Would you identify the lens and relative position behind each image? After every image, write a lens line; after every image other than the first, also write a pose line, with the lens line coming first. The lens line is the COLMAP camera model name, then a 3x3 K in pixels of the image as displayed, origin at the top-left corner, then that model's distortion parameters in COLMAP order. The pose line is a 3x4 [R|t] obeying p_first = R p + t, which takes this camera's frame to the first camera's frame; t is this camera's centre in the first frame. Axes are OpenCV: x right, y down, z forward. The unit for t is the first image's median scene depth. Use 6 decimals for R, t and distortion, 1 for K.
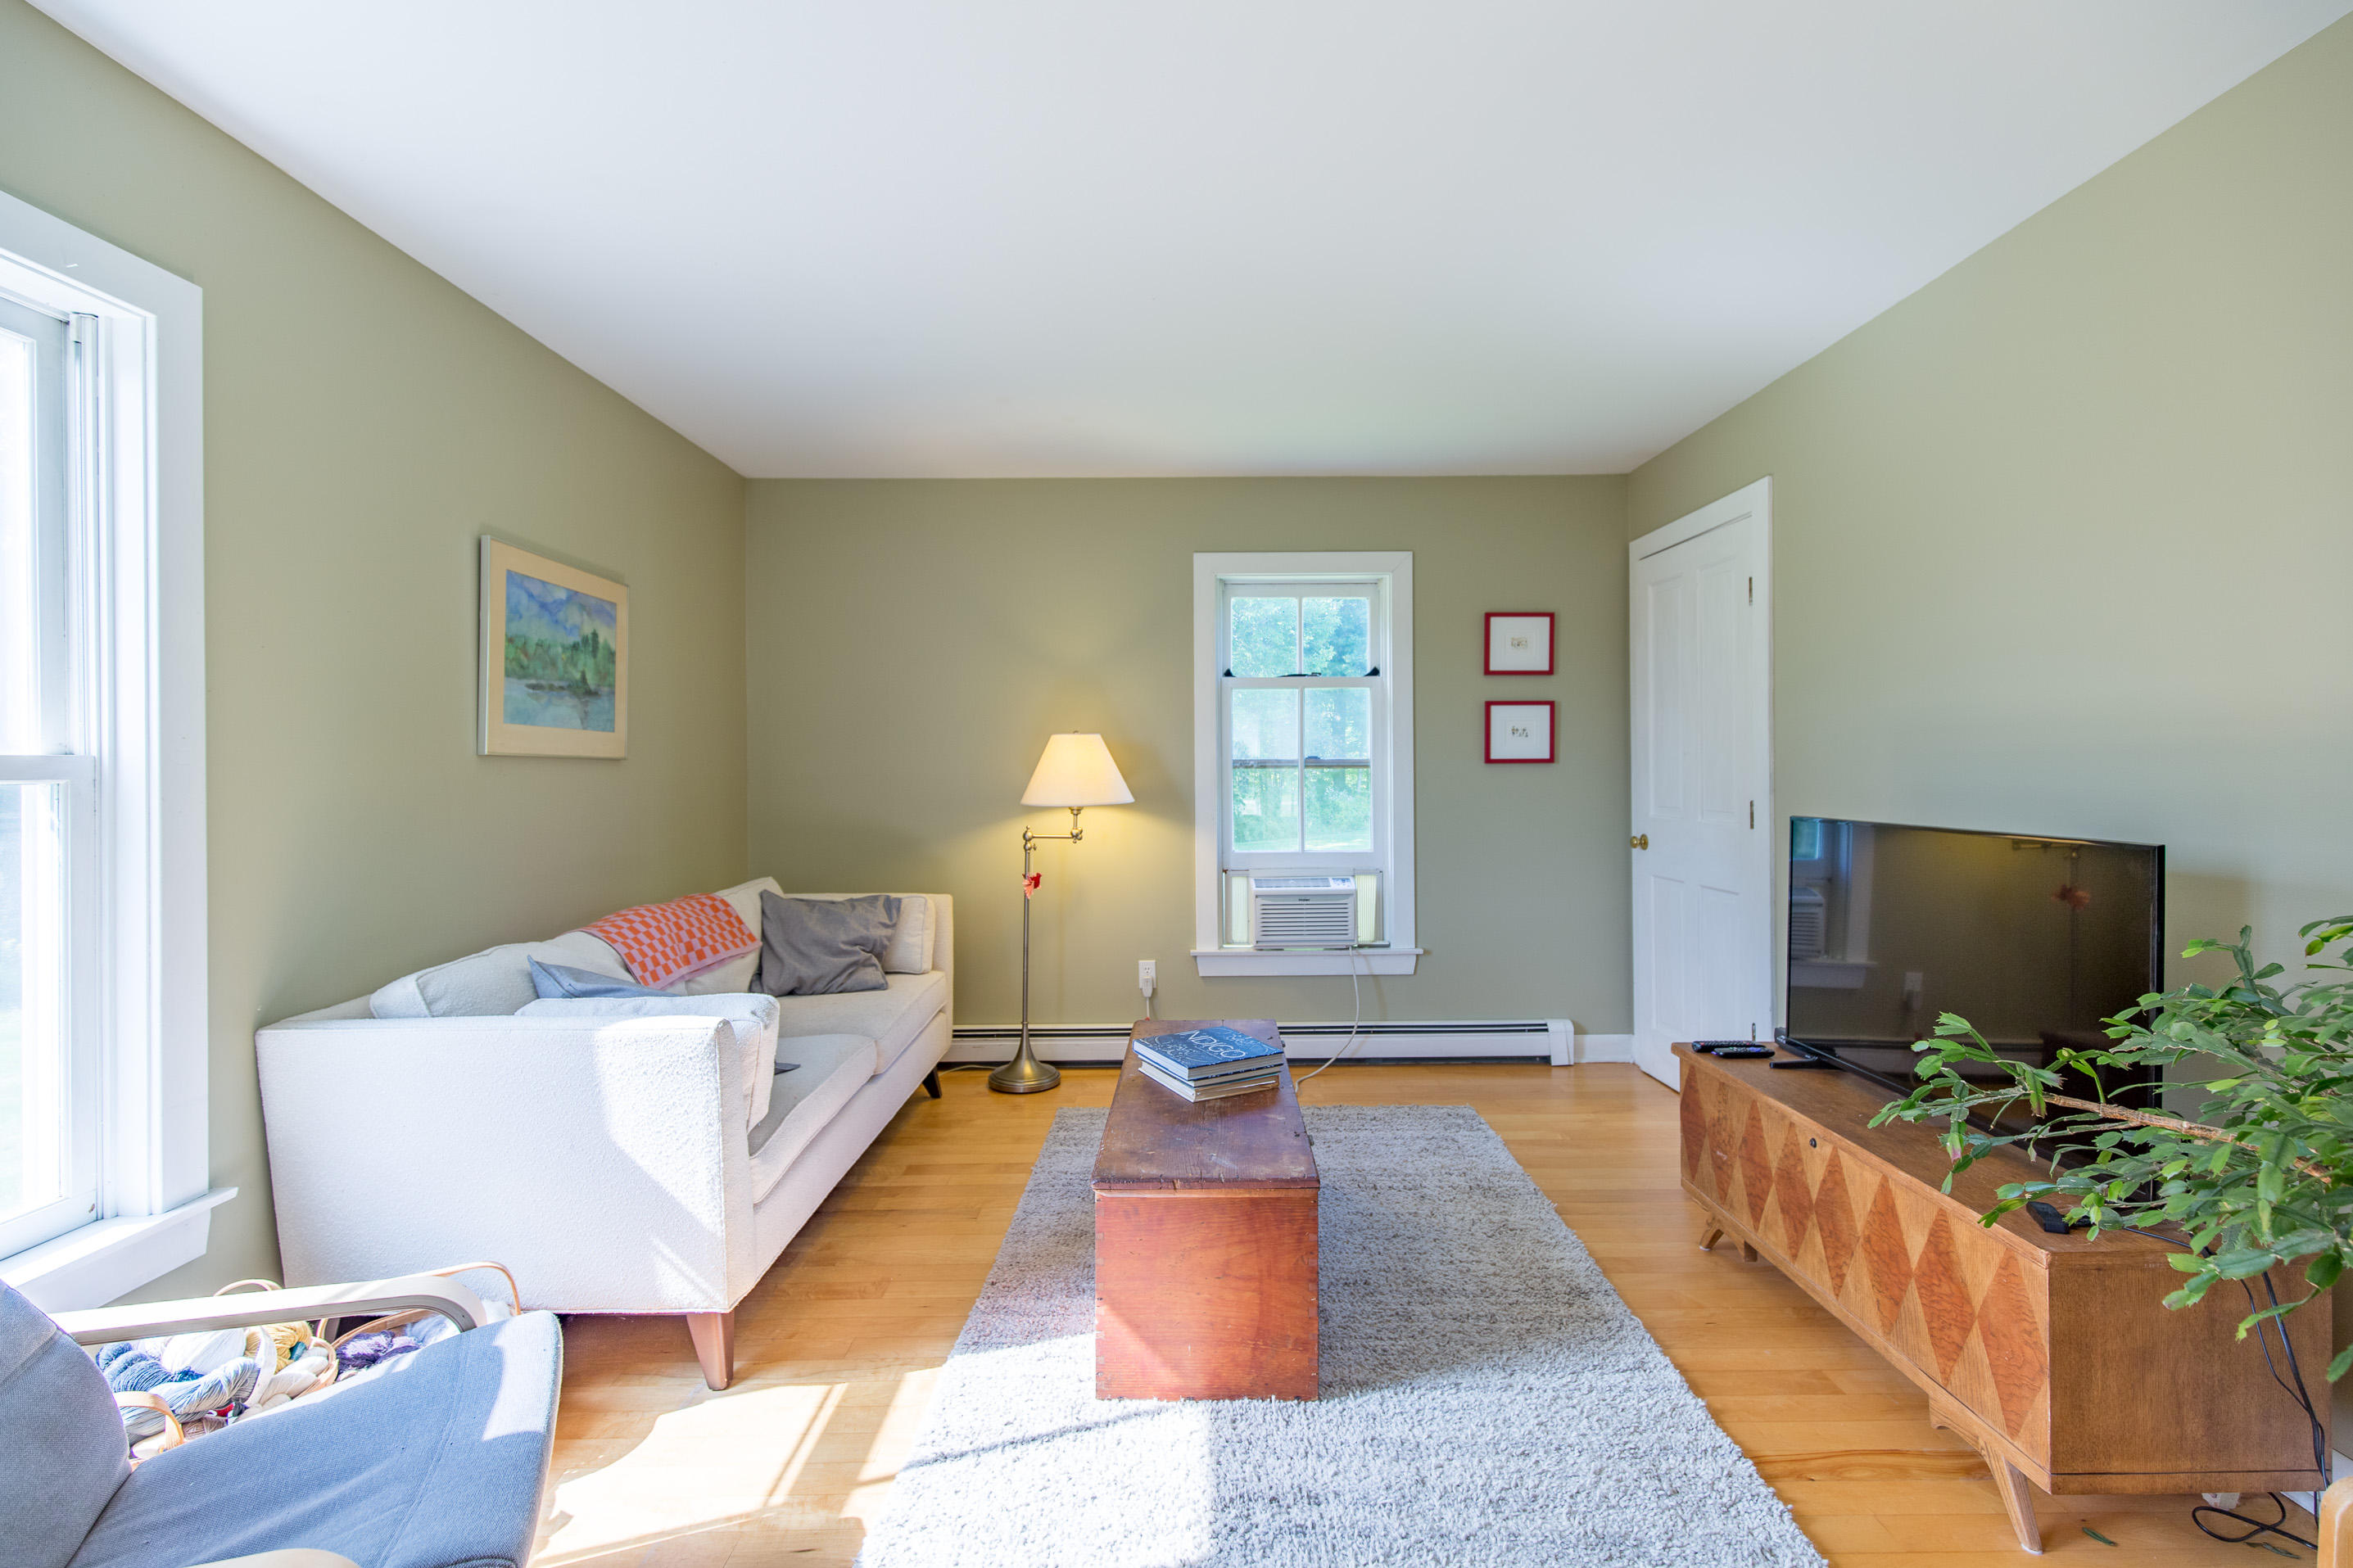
lens RADIAL K [[1061.1, 0, 1188.5], [0, 1061.1, 764.2], [0, 0, 1]] dist [0.013428, -0.003315]
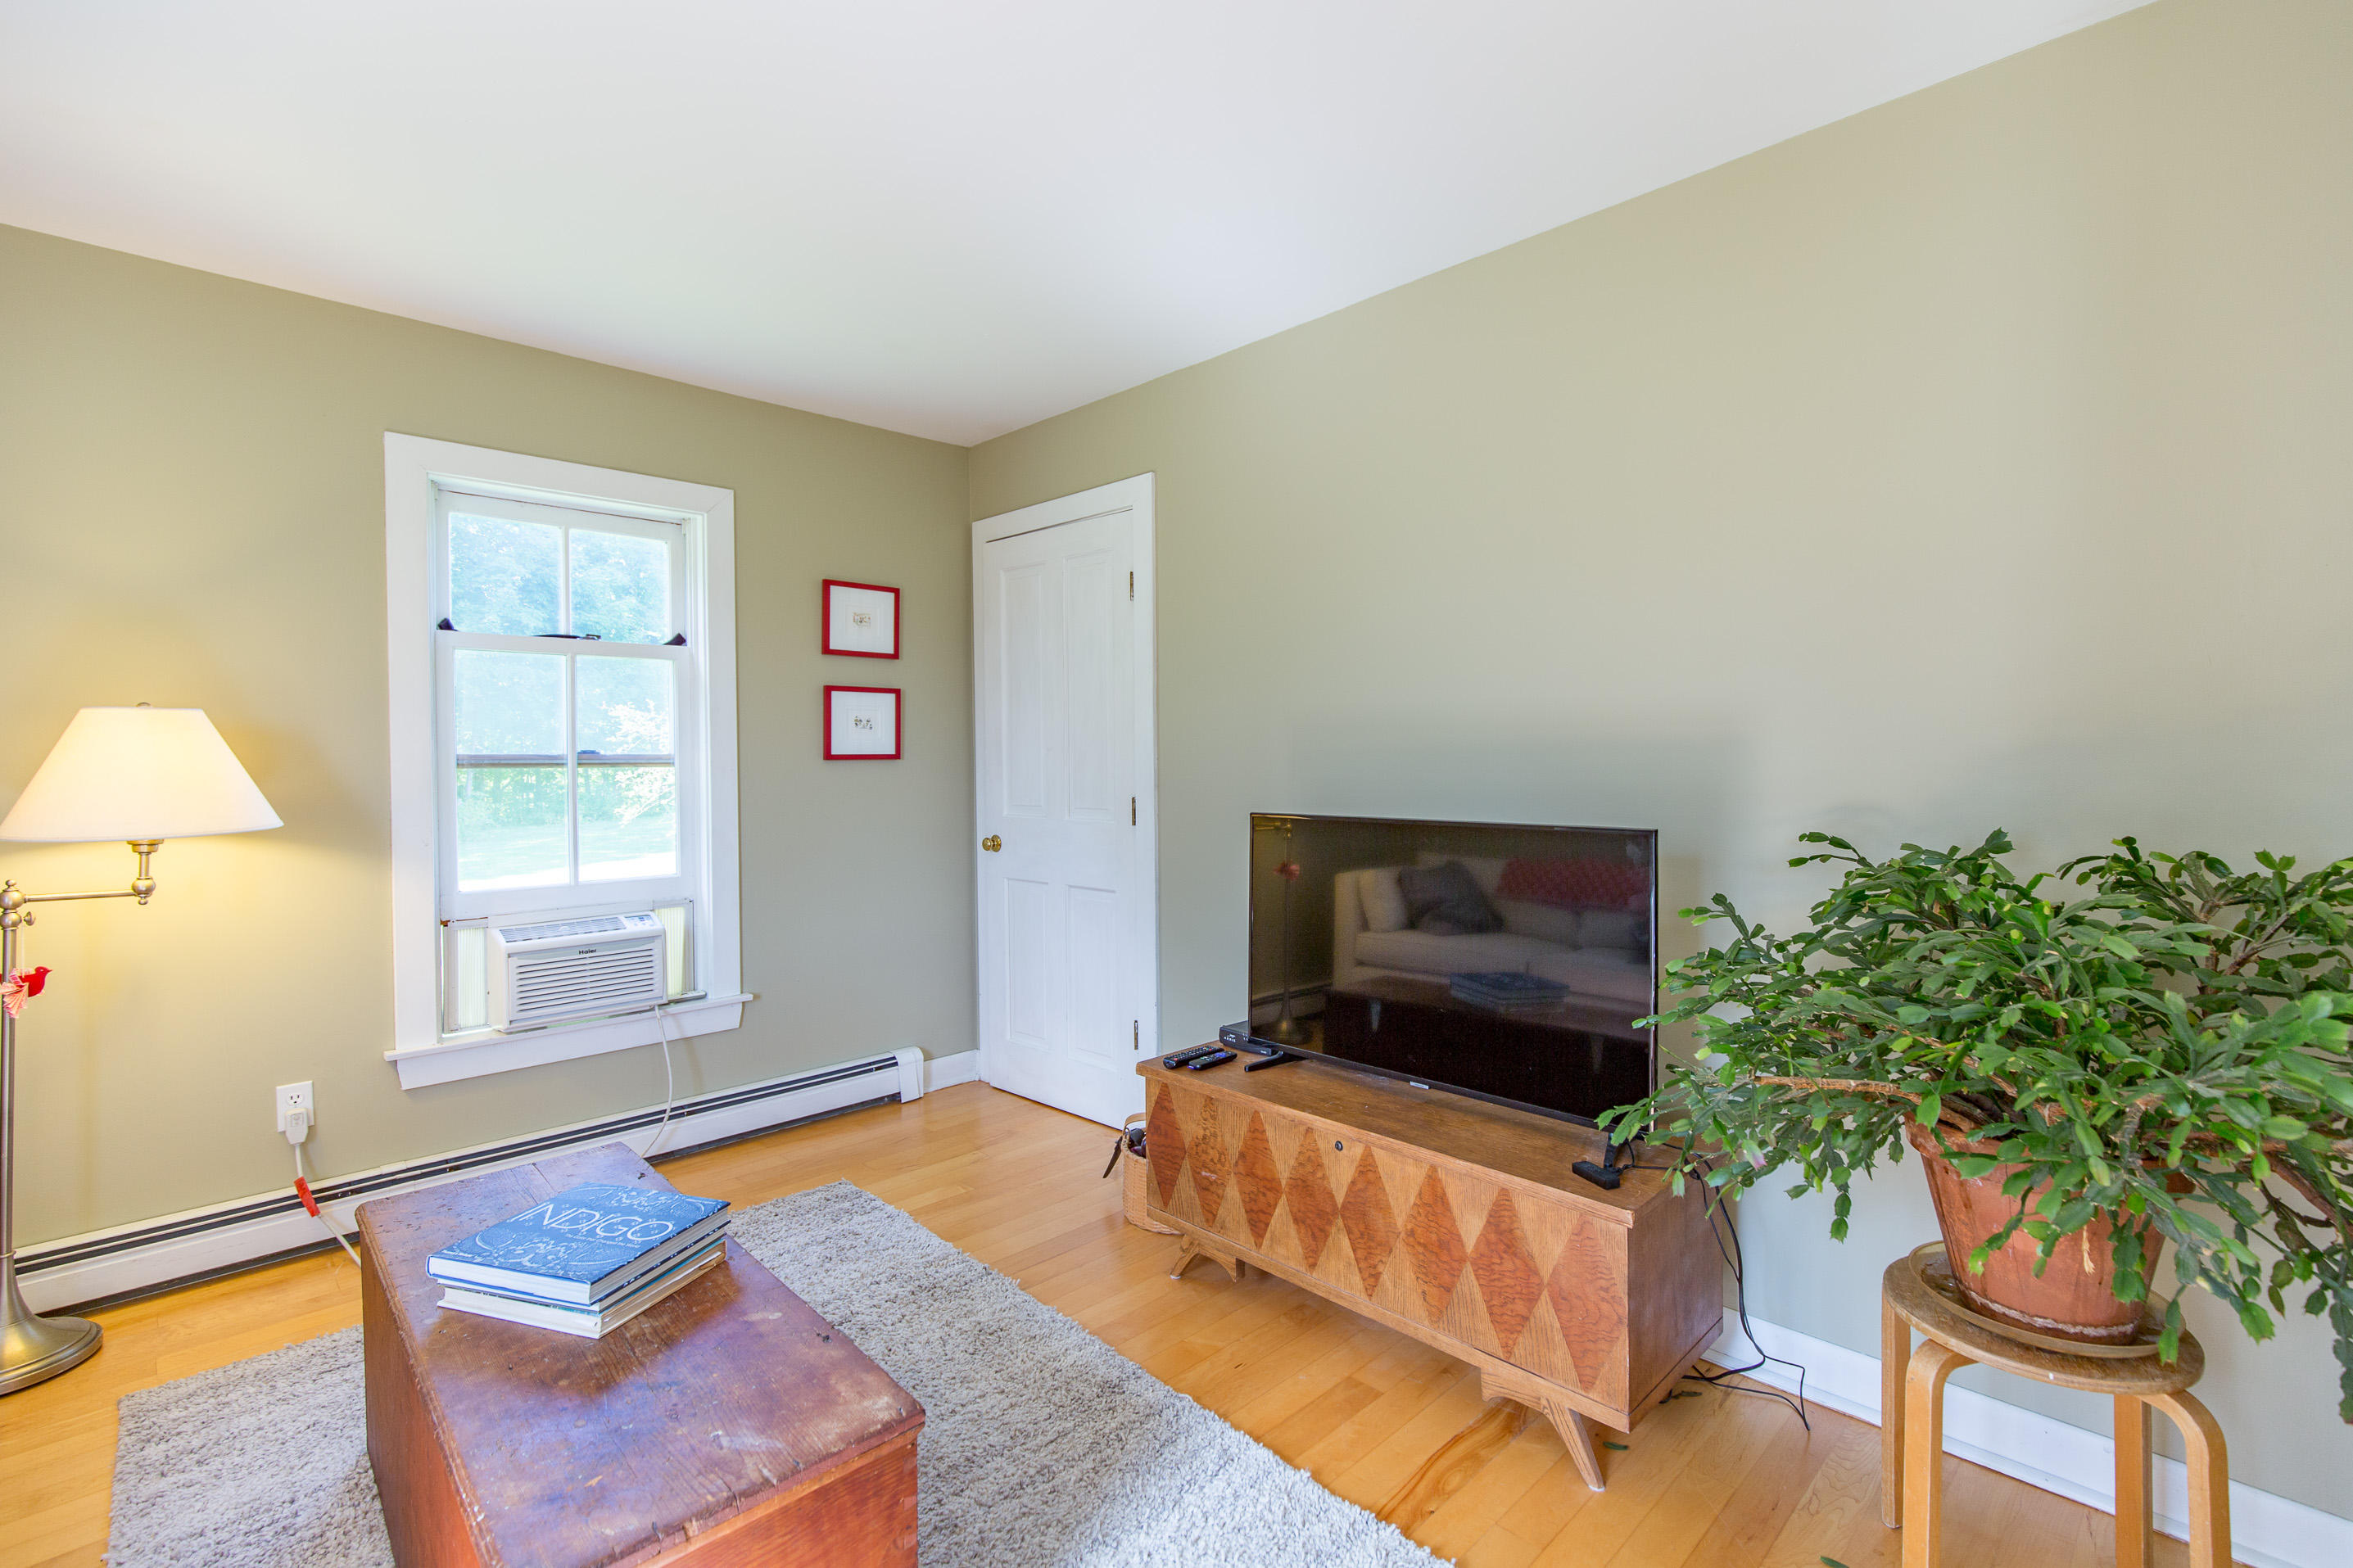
lens RADIAL K [[1061.1, 0, 1188.5], [0, 1061.1, 764.2], [0, 0, 1]] dist [0.013428, -0.003315]
pose [[0.715962, -0.004601, 0.698124, -0.171699], [0.001612, 0.999987, 0.004938, -0.001687], [-0.698137, -0.002410, 0.715960, 0.347550]]
